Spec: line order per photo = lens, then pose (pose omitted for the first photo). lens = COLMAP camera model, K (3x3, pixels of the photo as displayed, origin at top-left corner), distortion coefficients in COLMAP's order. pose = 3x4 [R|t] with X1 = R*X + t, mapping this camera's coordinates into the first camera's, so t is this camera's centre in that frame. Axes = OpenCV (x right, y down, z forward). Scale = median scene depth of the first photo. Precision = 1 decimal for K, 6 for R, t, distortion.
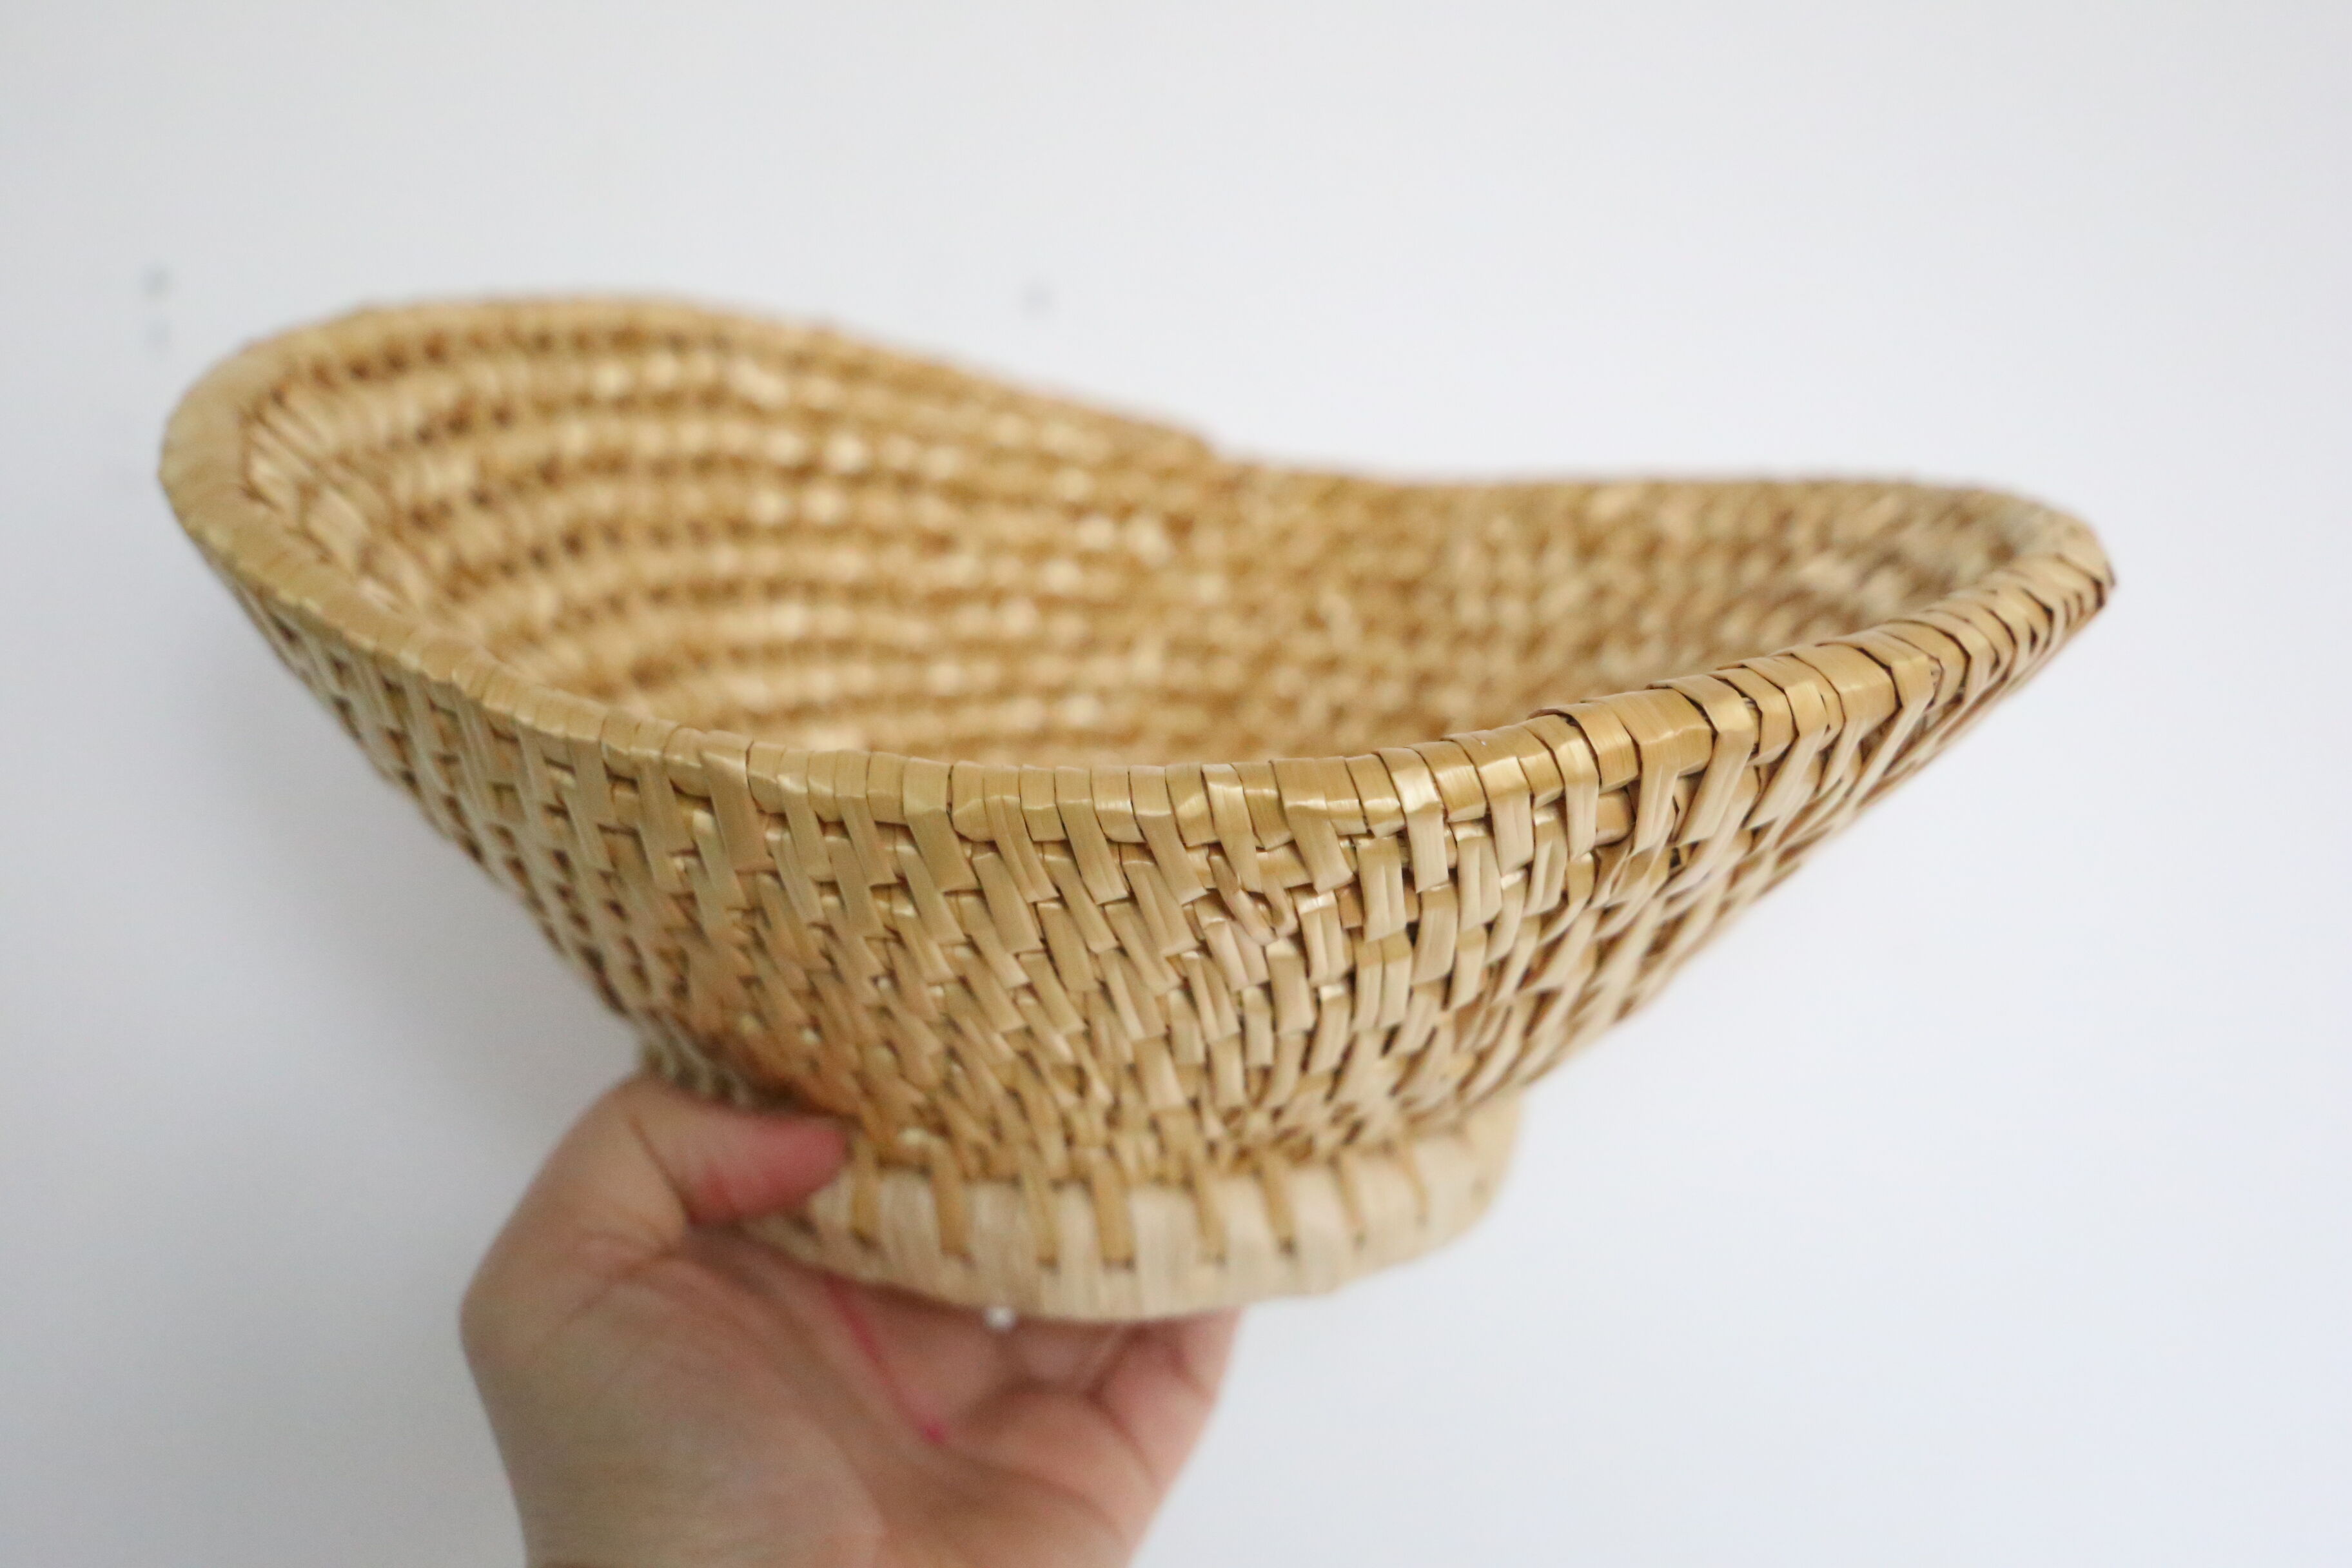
lens RADIAL K [[2822.0, 0, 1167.0], [0, 2822.0, 801.0], [0, 0, 1]] dist [0.001450, 0.000000]
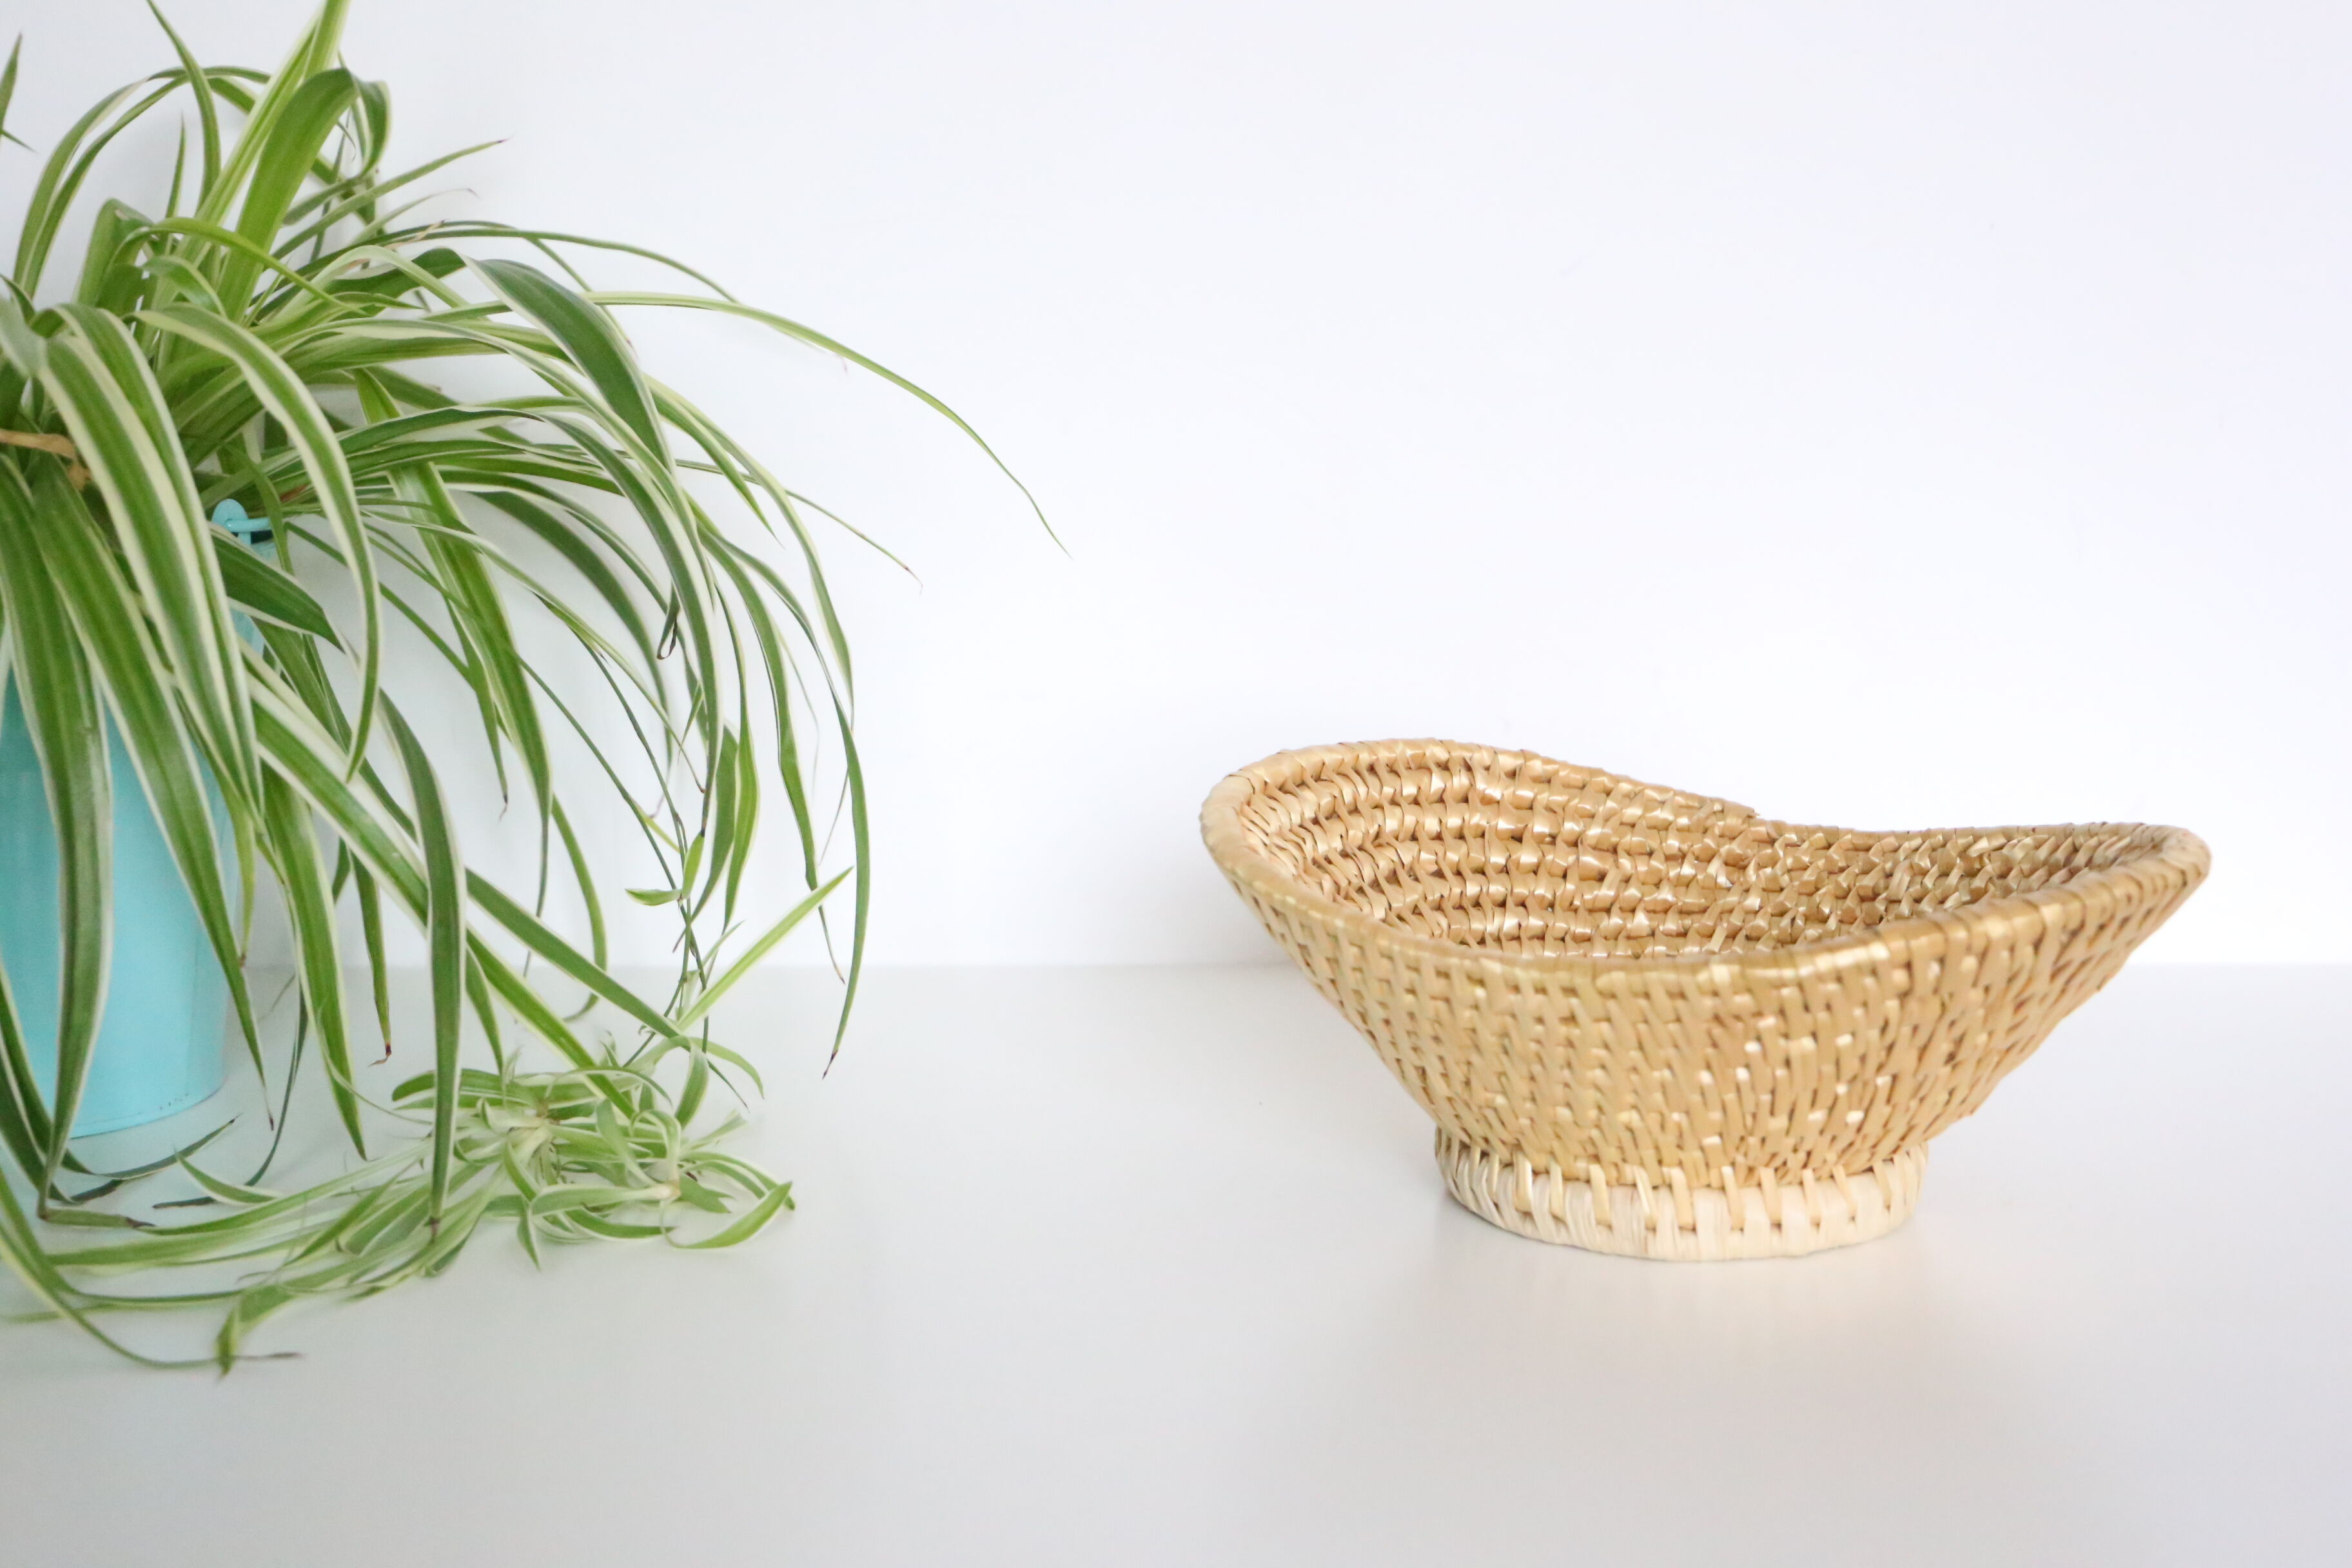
lens RADIAL K [[3431.4, 0, 1171.4], [0, 3431.4, 789.1], [0, 0, 1]] dist [0.092400, 0.000000]
pose [[0.977314, -0.027367, -0.210020, 0.120320], [-0.002878, 0.989809, -0.142374, 0.170859], [0.211776, 0.139748, 0.967275, -1.207130]]
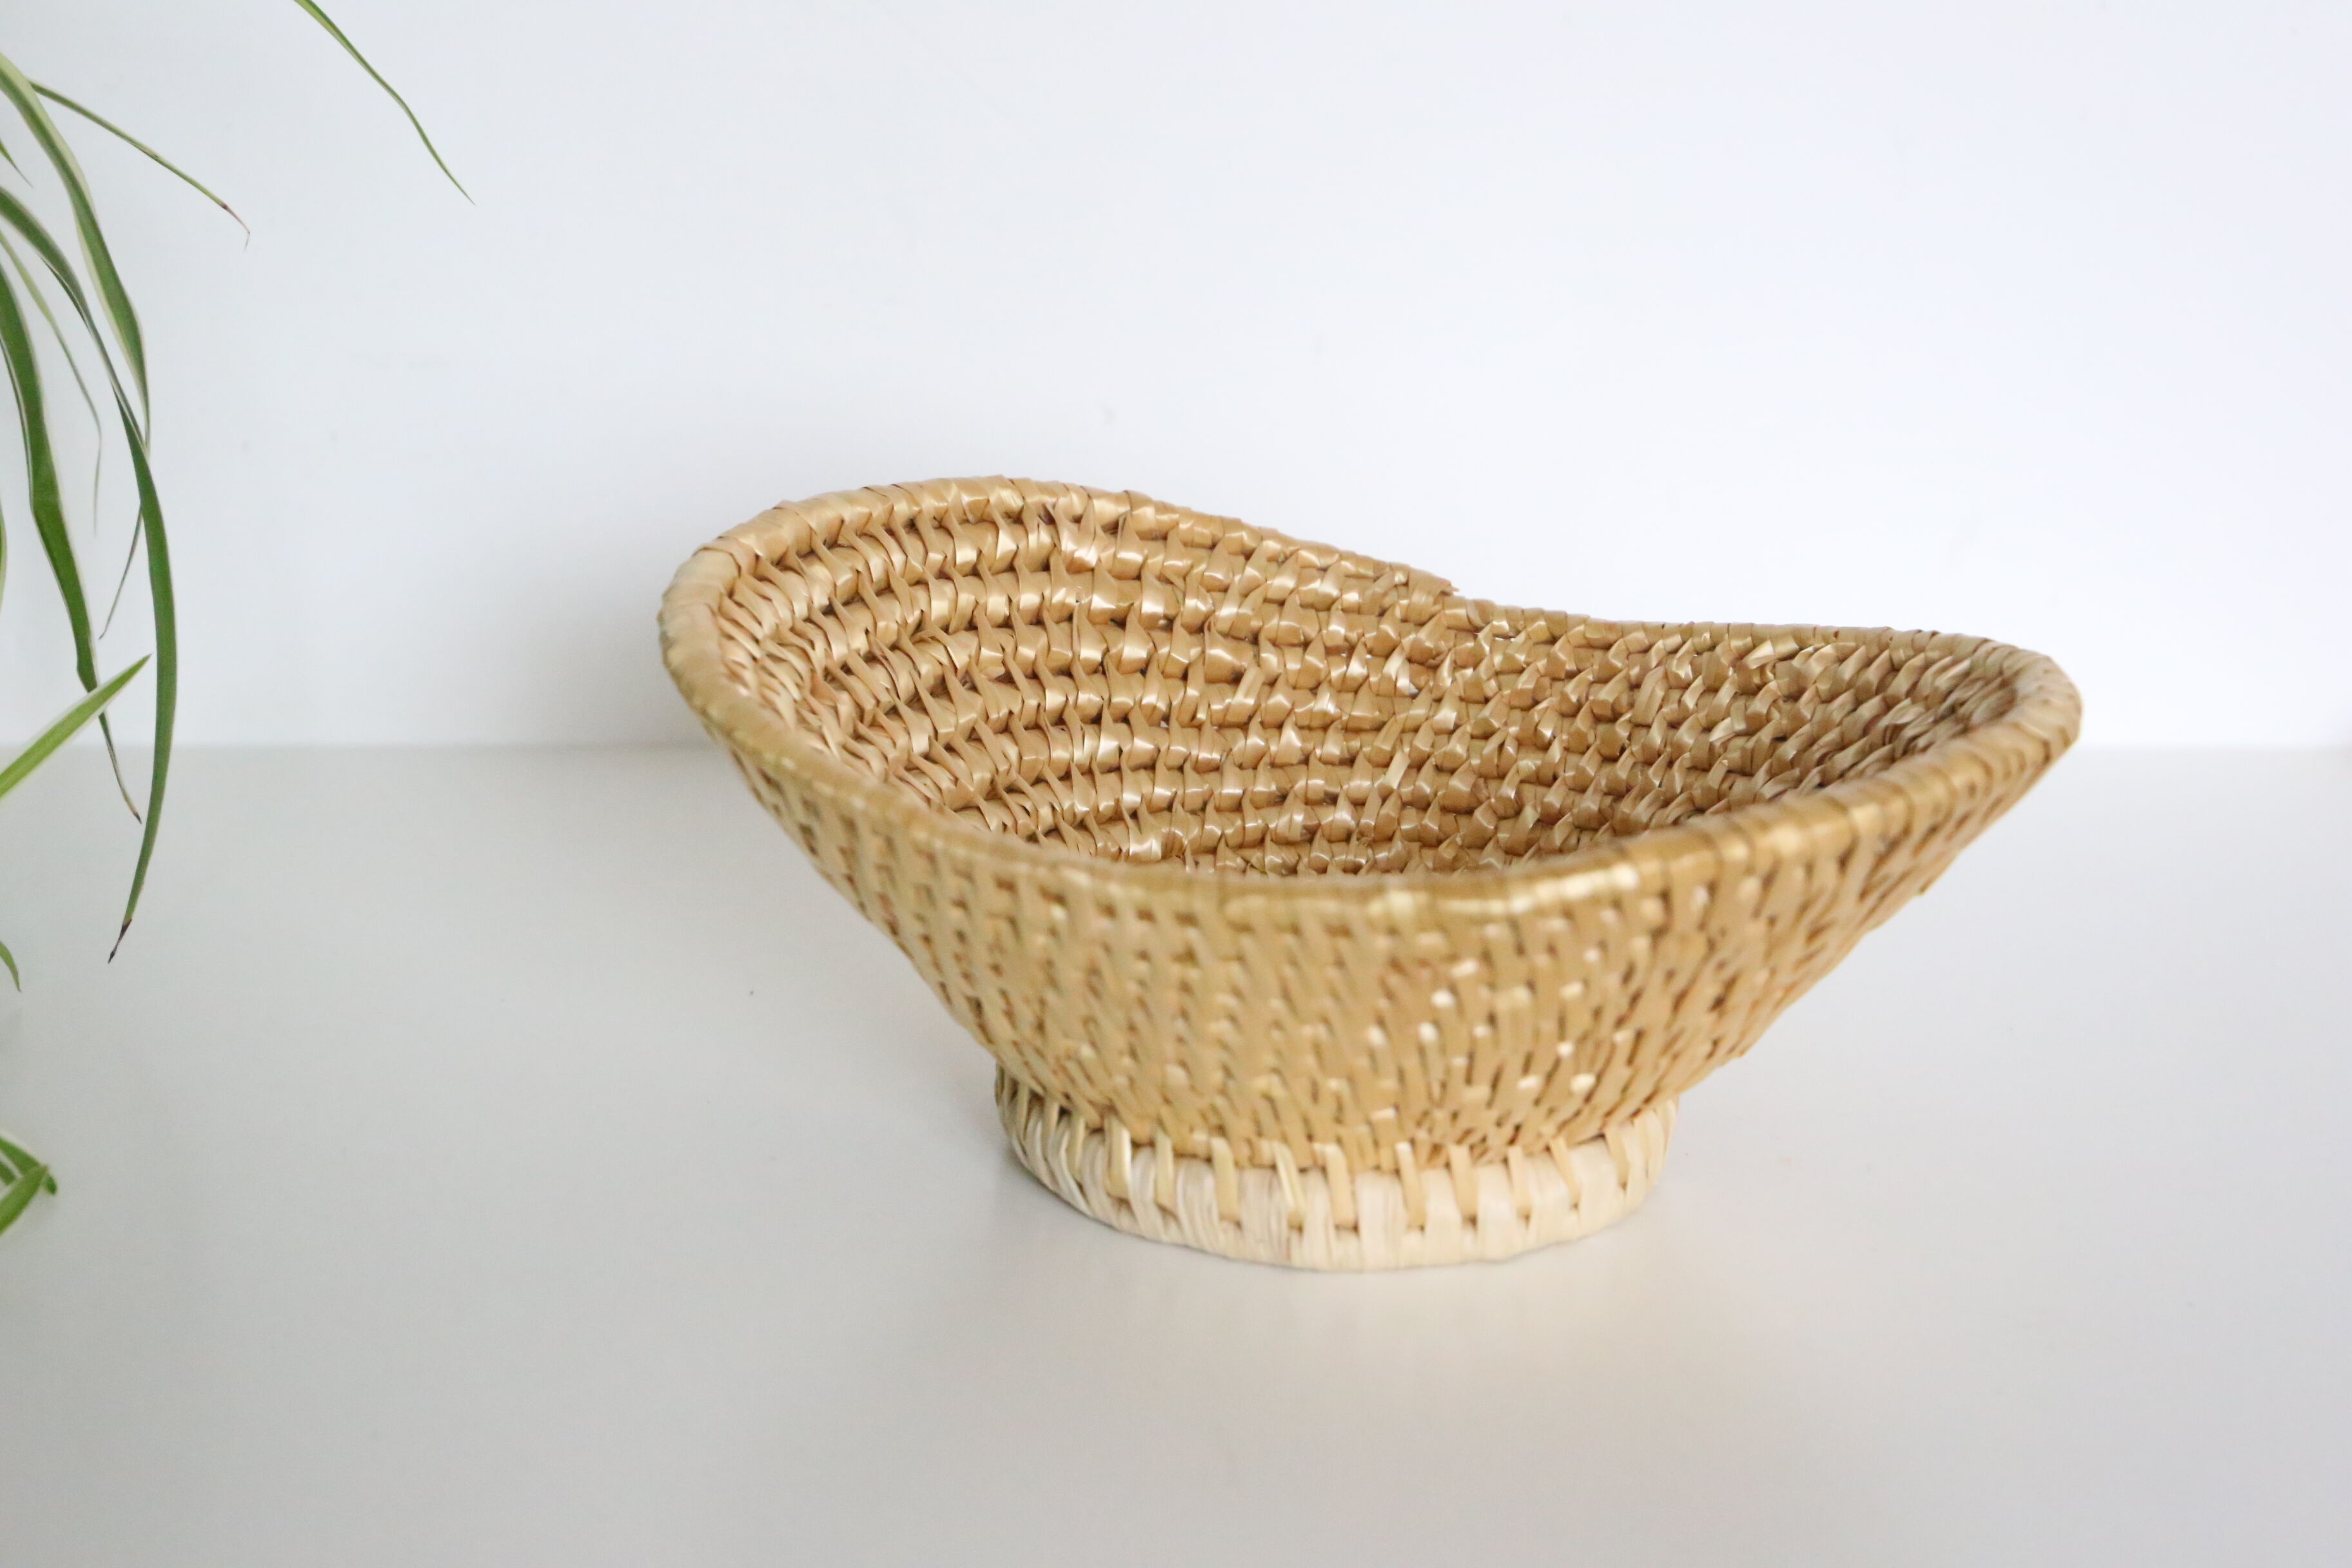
lens RADIAL K [[4465.2, 0, 1166.9], [0, 4465.2, 783.9], [0, 0, 1]] dist [0.141631, 0.000000]
pose [[0.994423, -0.000722, -0.105466, 0.106886], [-0.000567, 0.999926, -0.012192, -0.023860], [0.105467, 0.012184, 0.994348, -1.014306]]
